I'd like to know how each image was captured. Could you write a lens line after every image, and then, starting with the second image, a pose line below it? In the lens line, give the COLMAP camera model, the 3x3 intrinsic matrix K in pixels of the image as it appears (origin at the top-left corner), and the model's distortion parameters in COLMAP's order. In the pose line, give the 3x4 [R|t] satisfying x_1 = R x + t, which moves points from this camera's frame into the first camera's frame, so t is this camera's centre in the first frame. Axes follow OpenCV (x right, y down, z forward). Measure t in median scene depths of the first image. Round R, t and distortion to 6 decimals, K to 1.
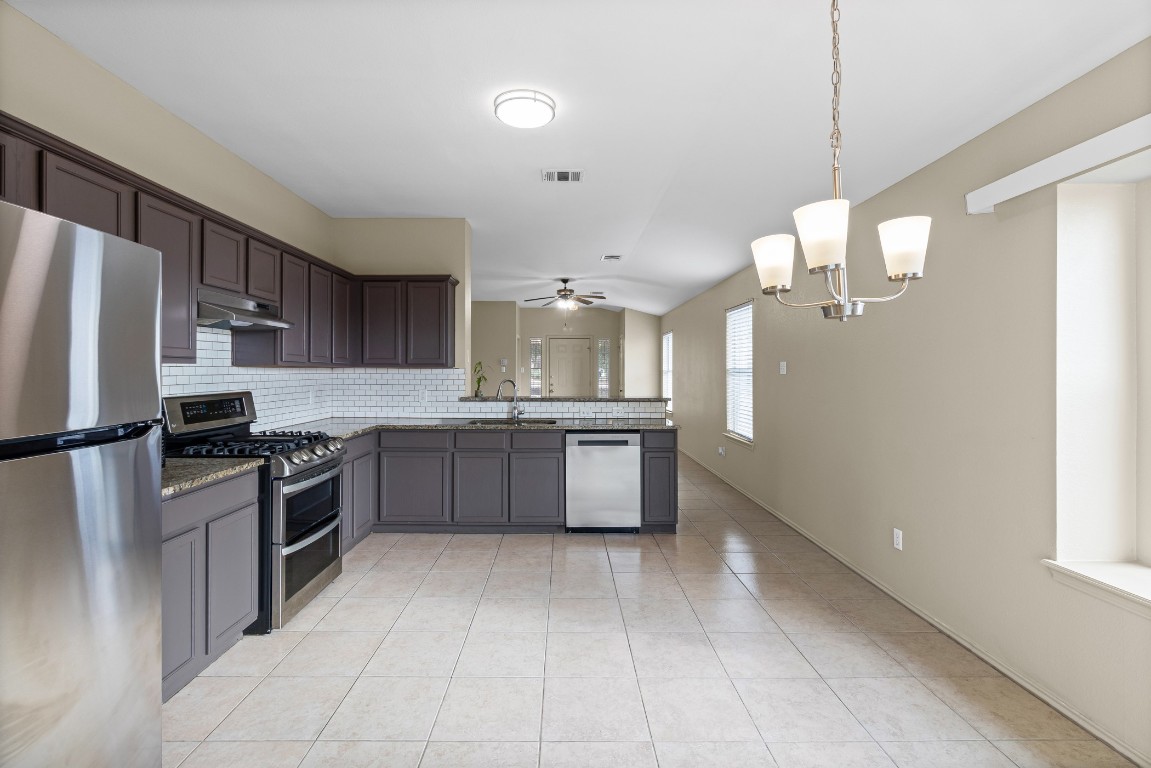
lens RADIAL K [[533.4, 0, 571.6], [0, 533.4, 375.5], [0, 0, 1]] dist [-0.030017, 0.002737]
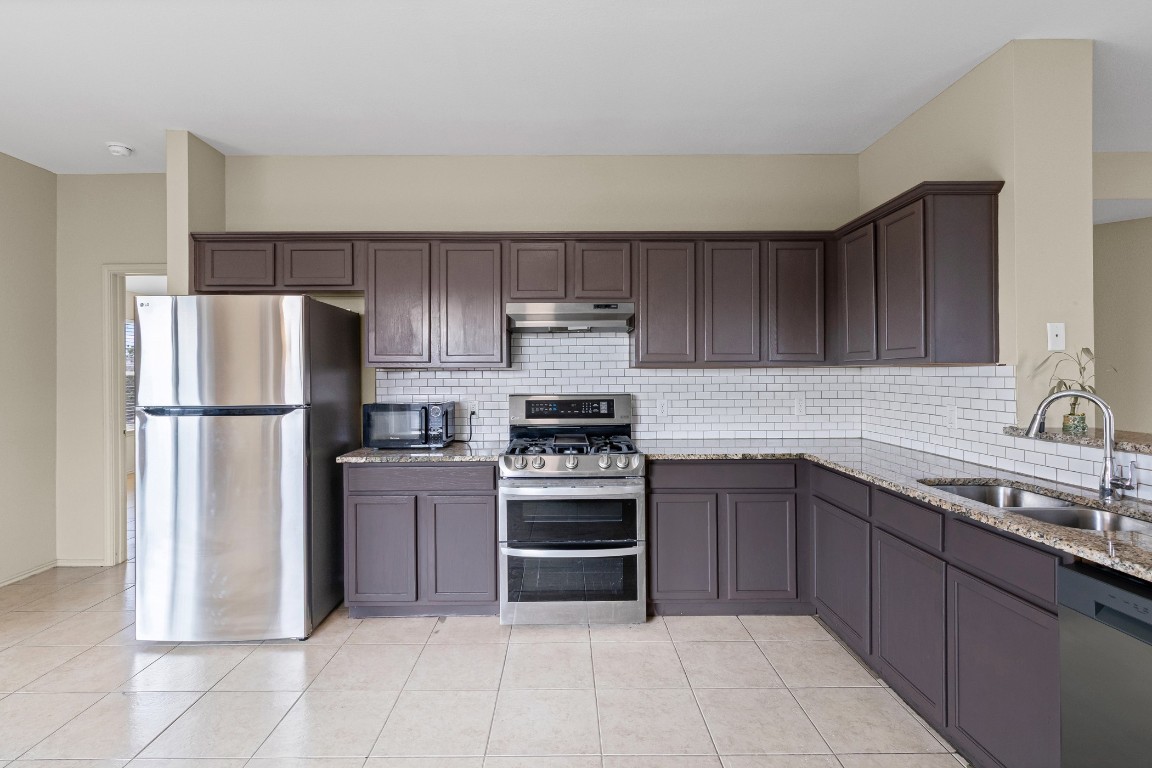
lens RADIAL K [[575.3, 0, 566.9], [0, 575.3, 362.8], [0, 0, 1]] dist [0.004368, 0.001369]
pose [[-0.022662, -0.017636, -0.999588, 0.462828], [-0.001214, 0.999844, -0.017613, -0.008223], [0.999742, 0.000814, -0.022680, 0.930515]]
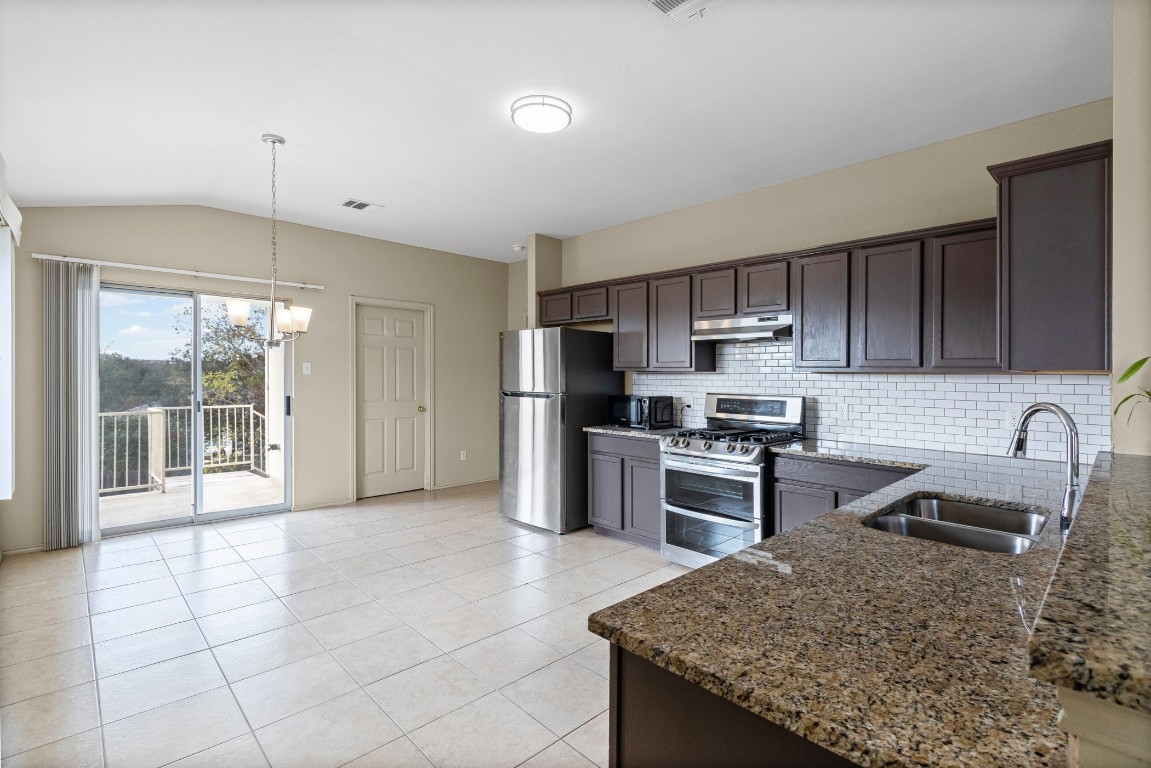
lens RADIAL K [[533.4, 0, 577.1], [0, 533.4, 379.8], [0, 0, 1]] dist [-0.030017, 0.002737]
pose [[-0.739858, -0.005298, -0.672742, 0.462195], [-0.017606, 0.999779, 0.011488, -0.007738], [0.672532, 0.020344, -0.739788, 1.528067]]
